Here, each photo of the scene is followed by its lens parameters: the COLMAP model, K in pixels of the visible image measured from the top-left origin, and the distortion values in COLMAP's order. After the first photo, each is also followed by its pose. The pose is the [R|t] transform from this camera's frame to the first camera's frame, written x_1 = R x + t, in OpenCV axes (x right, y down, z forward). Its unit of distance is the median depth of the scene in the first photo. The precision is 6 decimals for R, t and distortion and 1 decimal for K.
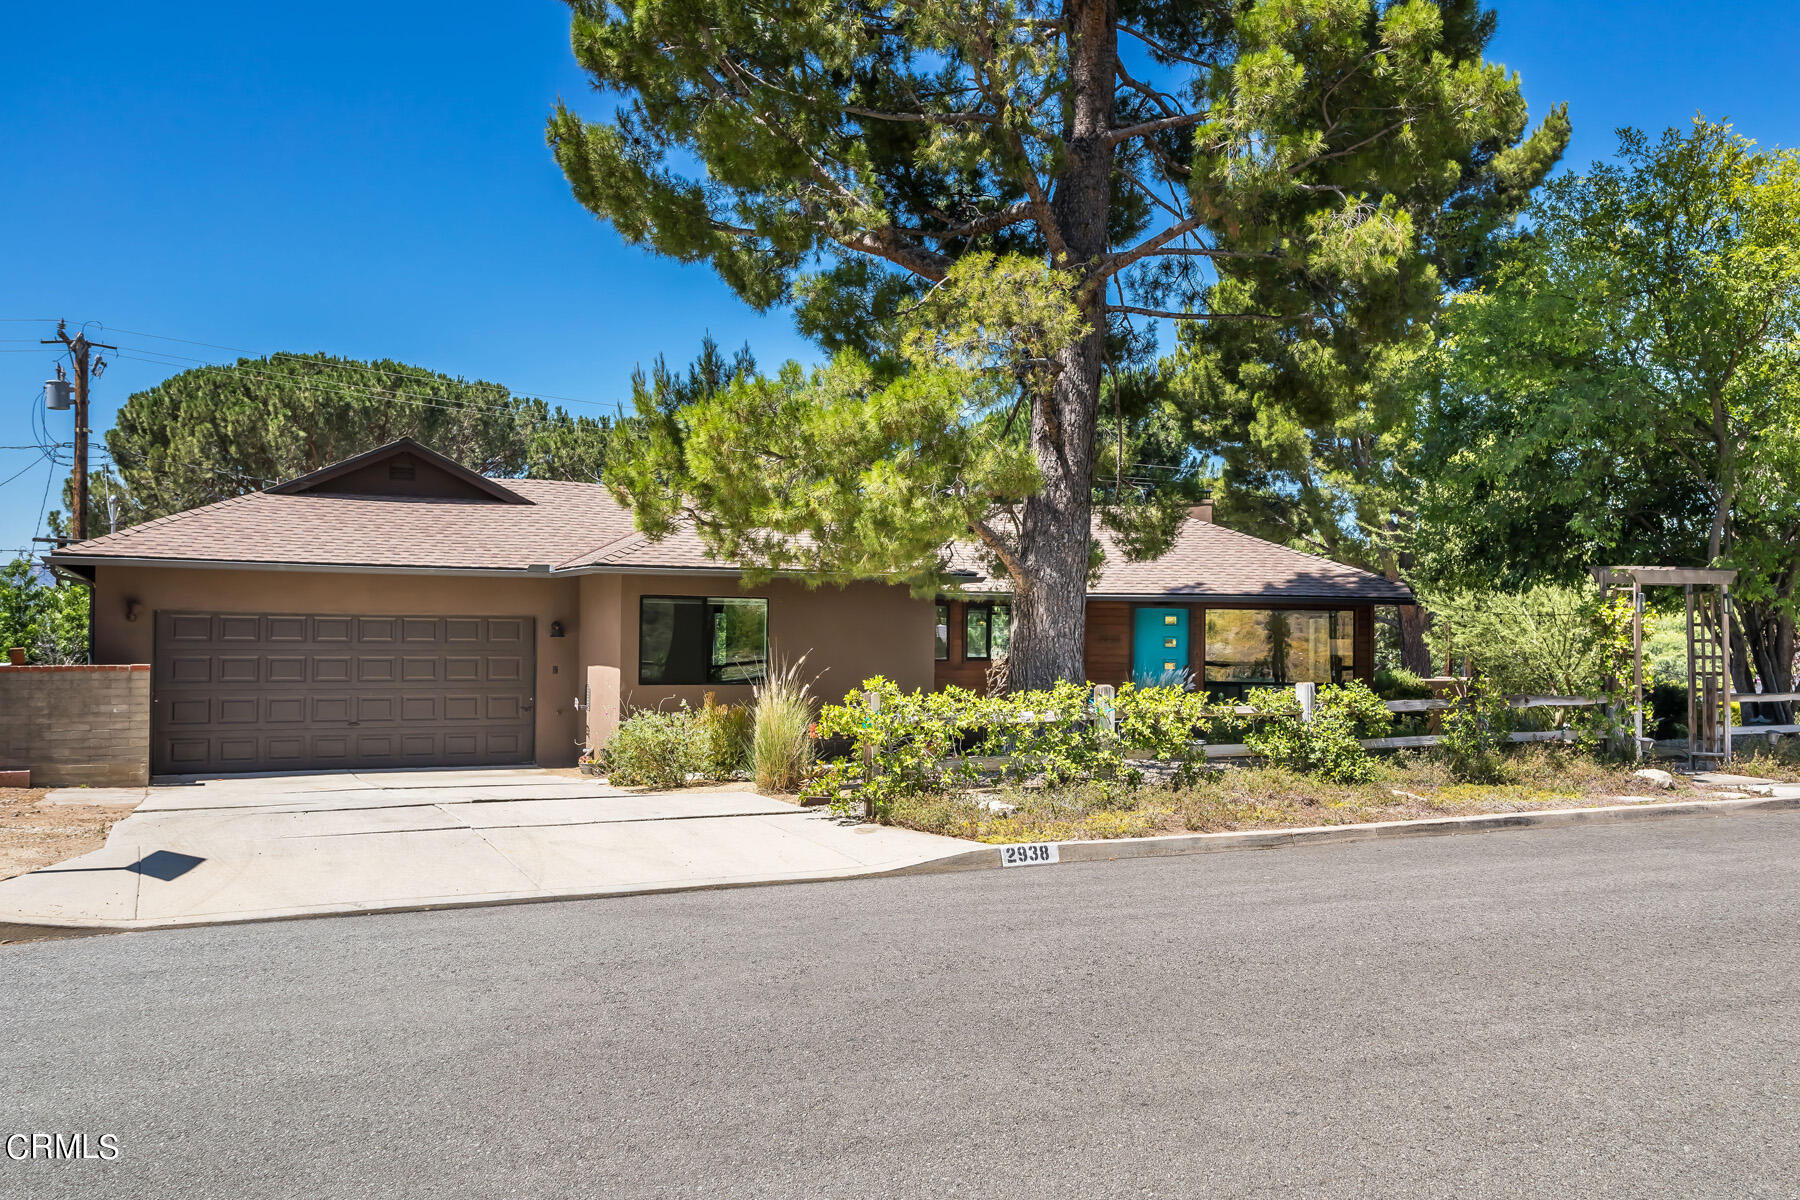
lens RADIAL K [[1527.0, 0, 900.4], [0, 1527.0, 605.5], [0, 0, 1]] dist [-0.004703, 0.001838]
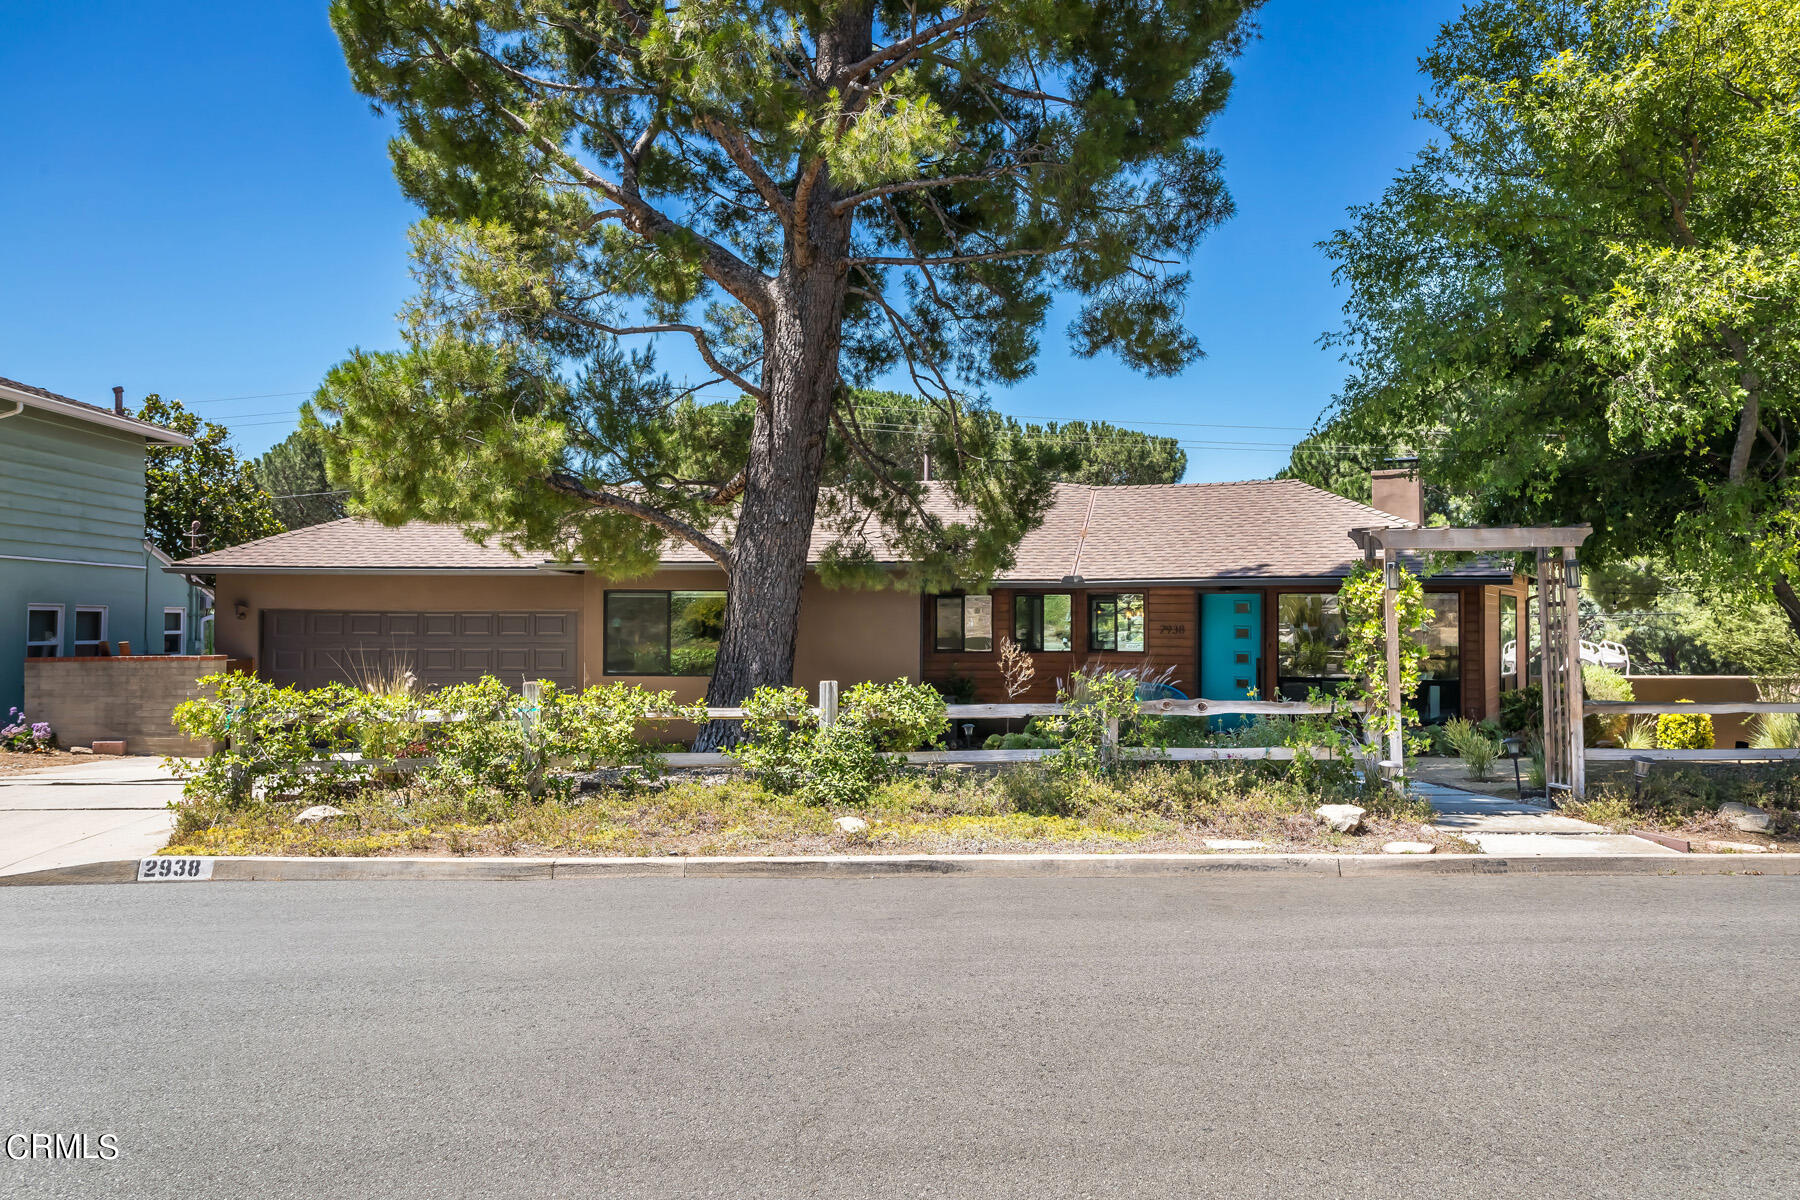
lens RADIAL K [[1403.3, 0, 900.3], [0, 1403.3, 593.5], [0, 0, 1]] dist [-0.010999, -0.000173]
pose [[0.905971, -0.016504, -0.423017, 0.509254], [0.014672, 0.999864, -0.007588, 0.007345], [0.423085, 0.000668, 0.906090, 0.263407]]
